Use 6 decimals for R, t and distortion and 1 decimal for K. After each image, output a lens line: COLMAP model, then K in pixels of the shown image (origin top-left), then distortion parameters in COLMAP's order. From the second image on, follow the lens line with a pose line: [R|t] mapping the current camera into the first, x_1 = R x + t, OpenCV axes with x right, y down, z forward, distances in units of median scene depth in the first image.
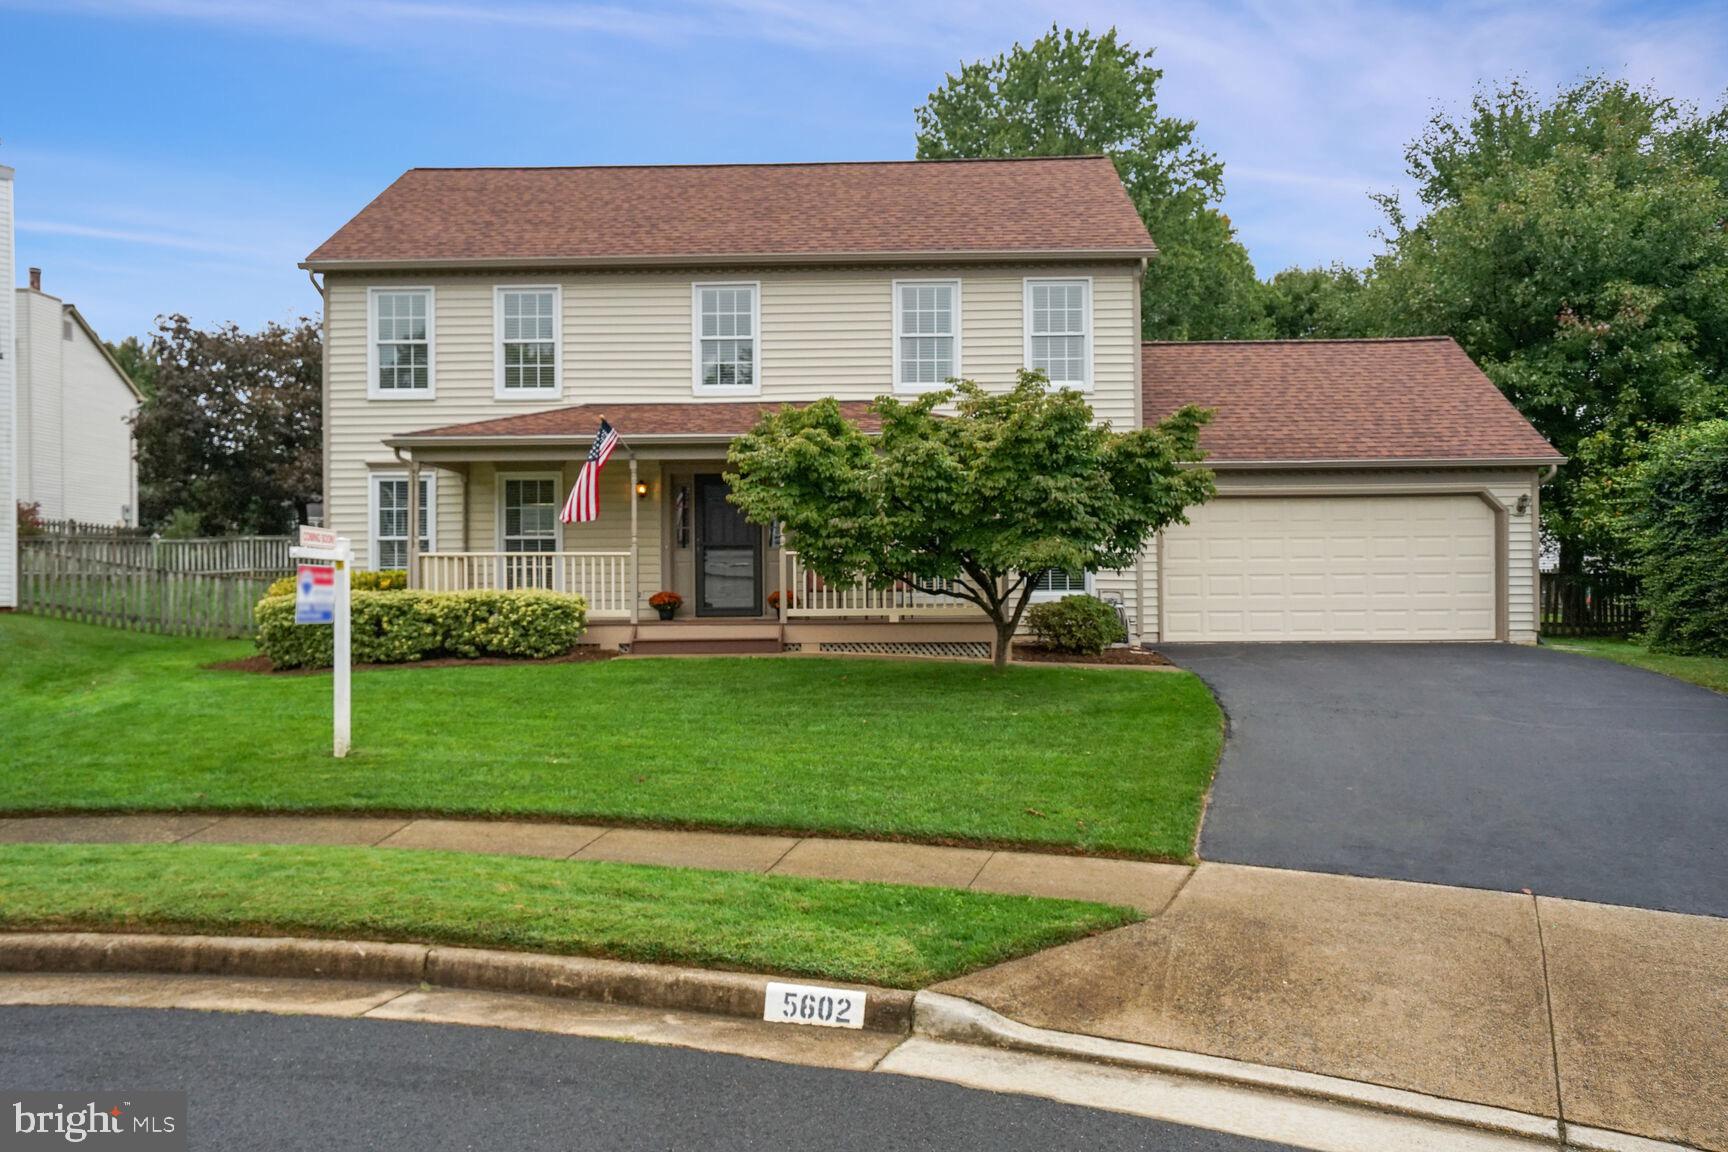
lens RADIAL K [[1307.0, 0, 864.7], [0, 1307.0, 580.0], [0, 0, 1]] dist [0.030680, 0.001848]
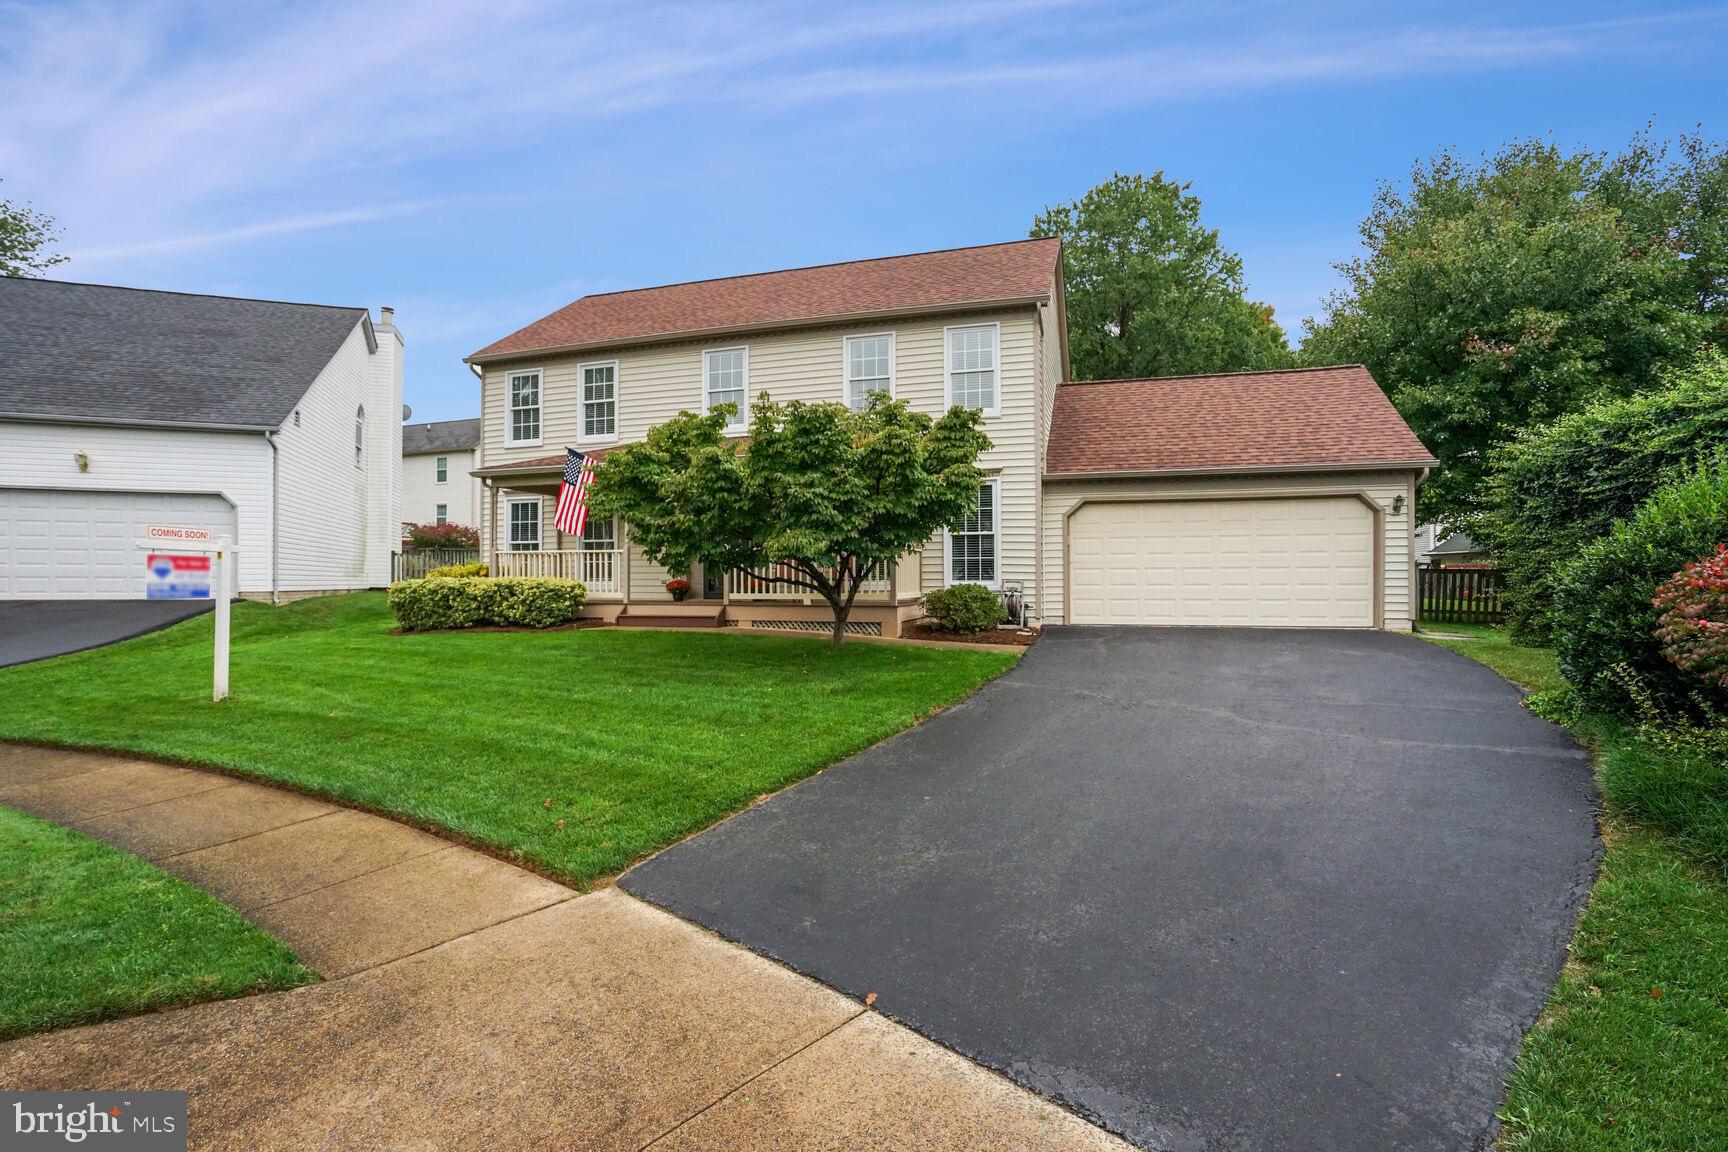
lens RADIAL K [[817.4, 0, 861.0], [0, 817.4, 579.8], [0, 0, 1]] dist [-0.042333, 0.011115]
pose [[0.963461, 0.005234, -0.267796, 0.247309], [-0.003978, 0.999978, 0.005232, 0.003716], [0.267817, -0.003976, 0.963461, 0.234061]]
